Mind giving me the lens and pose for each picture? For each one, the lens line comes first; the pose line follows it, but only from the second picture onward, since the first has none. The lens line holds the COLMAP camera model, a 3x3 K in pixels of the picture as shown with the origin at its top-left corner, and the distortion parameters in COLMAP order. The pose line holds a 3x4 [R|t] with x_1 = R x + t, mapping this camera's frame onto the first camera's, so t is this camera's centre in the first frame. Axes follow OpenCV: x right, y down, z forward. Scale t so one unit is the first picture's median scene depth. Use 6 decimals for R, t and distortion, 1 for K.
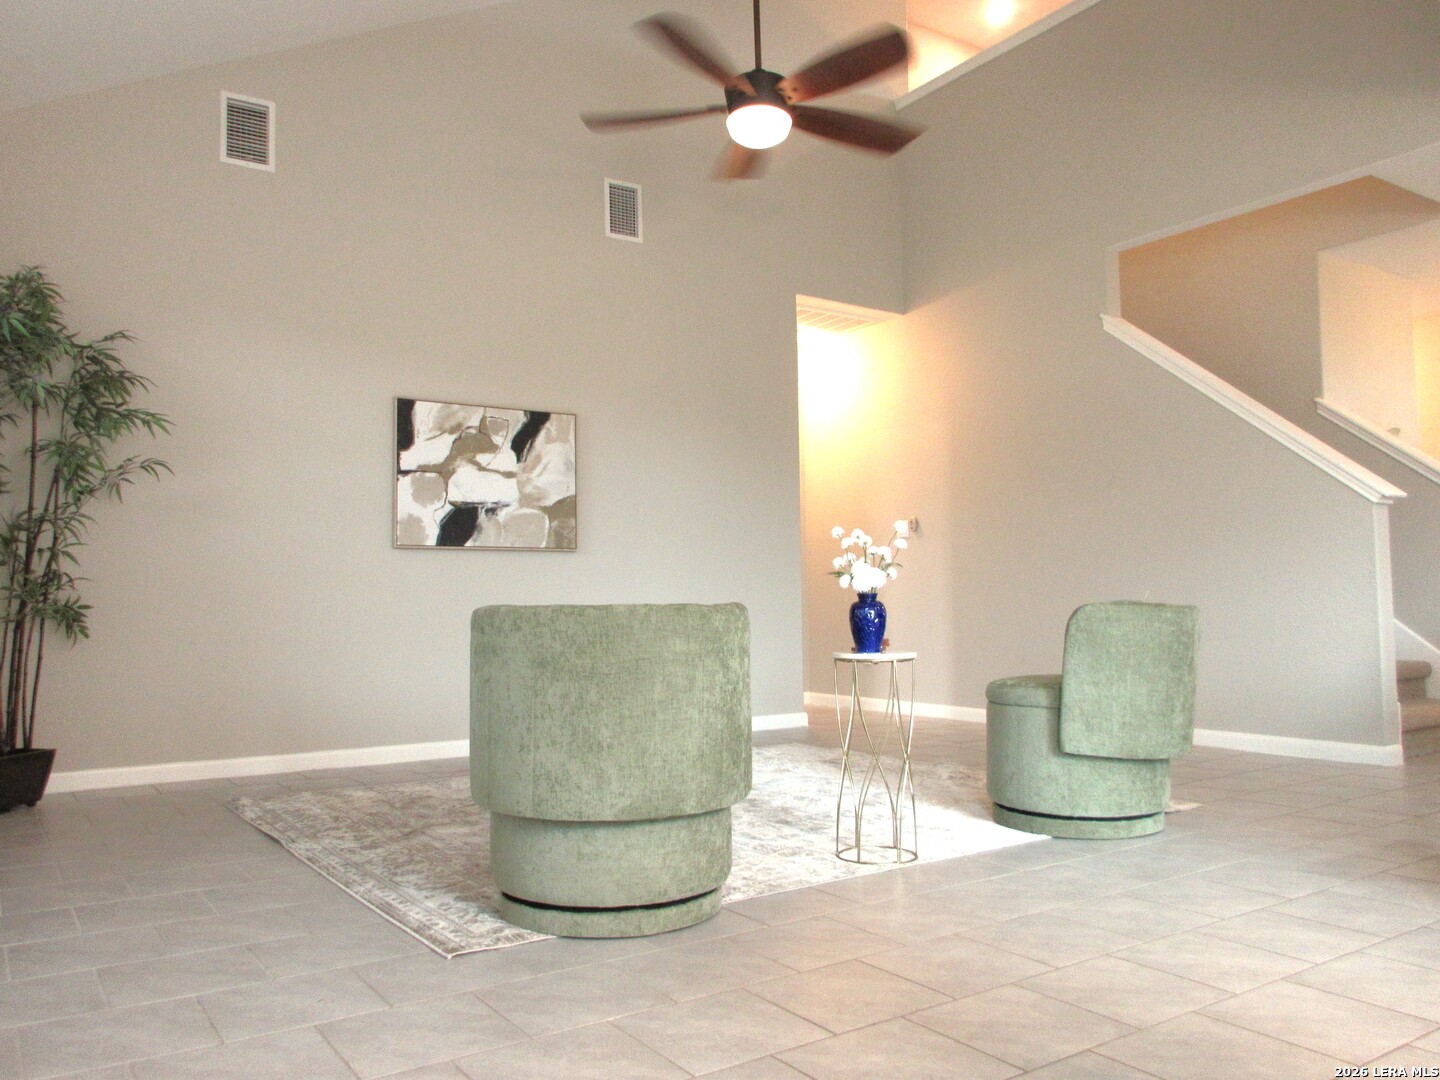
lens RADIAL K [[1099.2, 0, 720.0], [0, 1099.2, 540.0], [0, 0, 1]] dist [-0.000350, 0.000772]
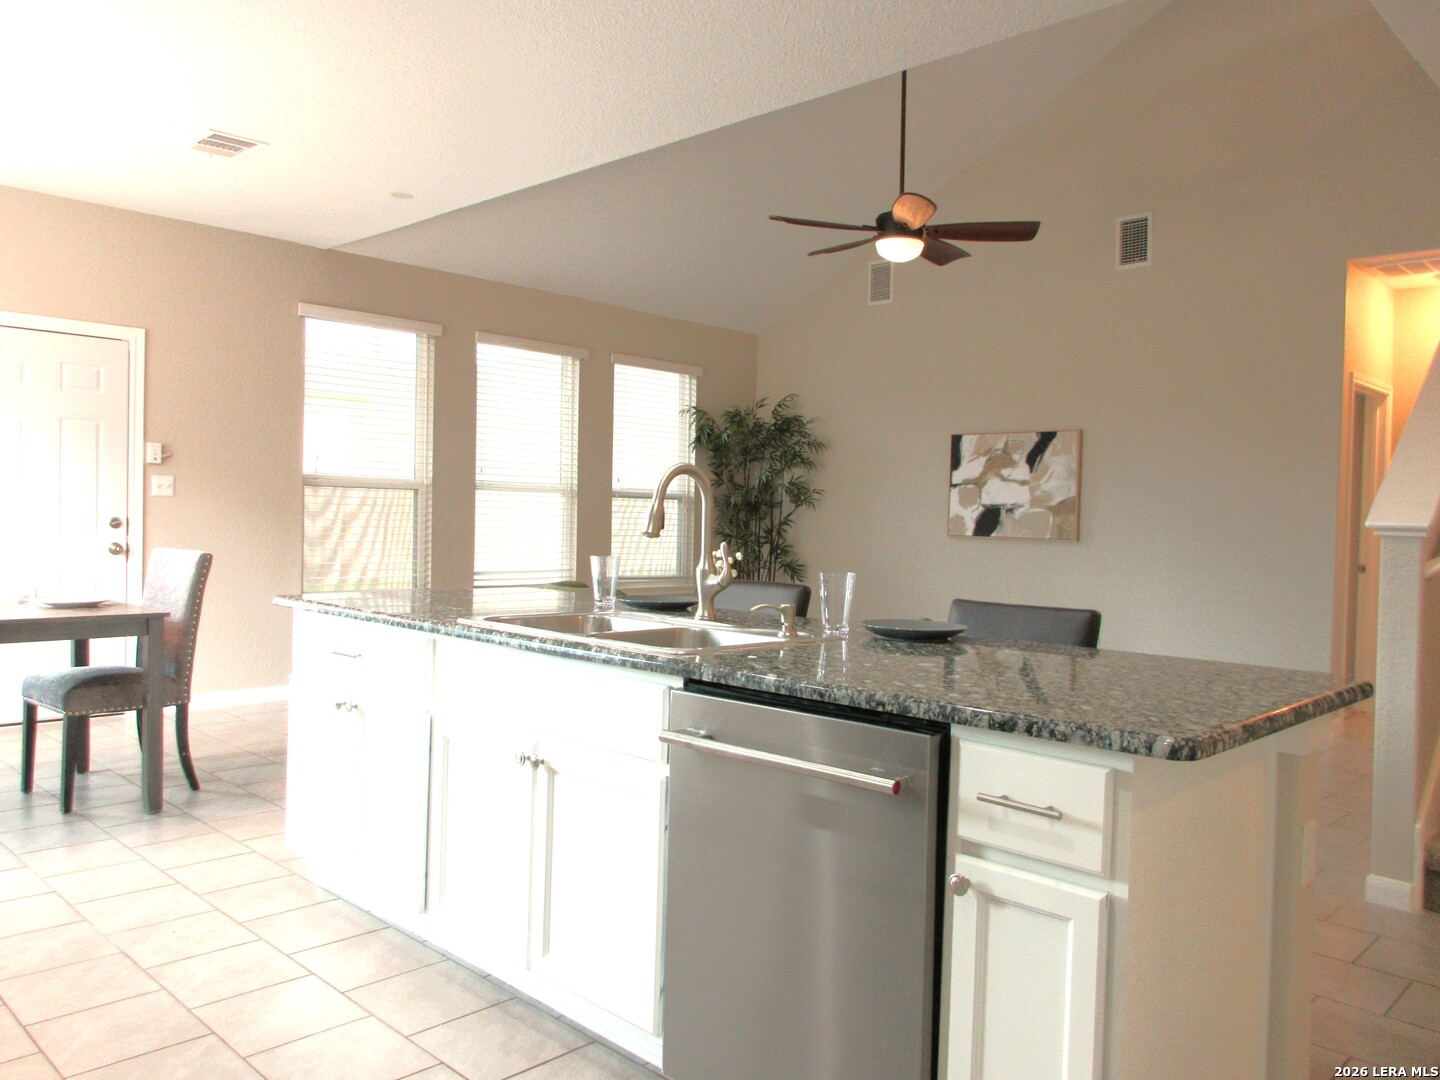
lens RADIAL K [[1099.2, 0, 720.0], [0, 1099.2, 540.0], [0, 0, 1]] dist [-0.000350, 0.000772]
pose [[0.205821, 0.039850, -0.977778, 1.042251], [0.027770, 0.998530, 0.046542, -0.063266], [0.978196, -0.036733, 0.204412, 0.376213]]
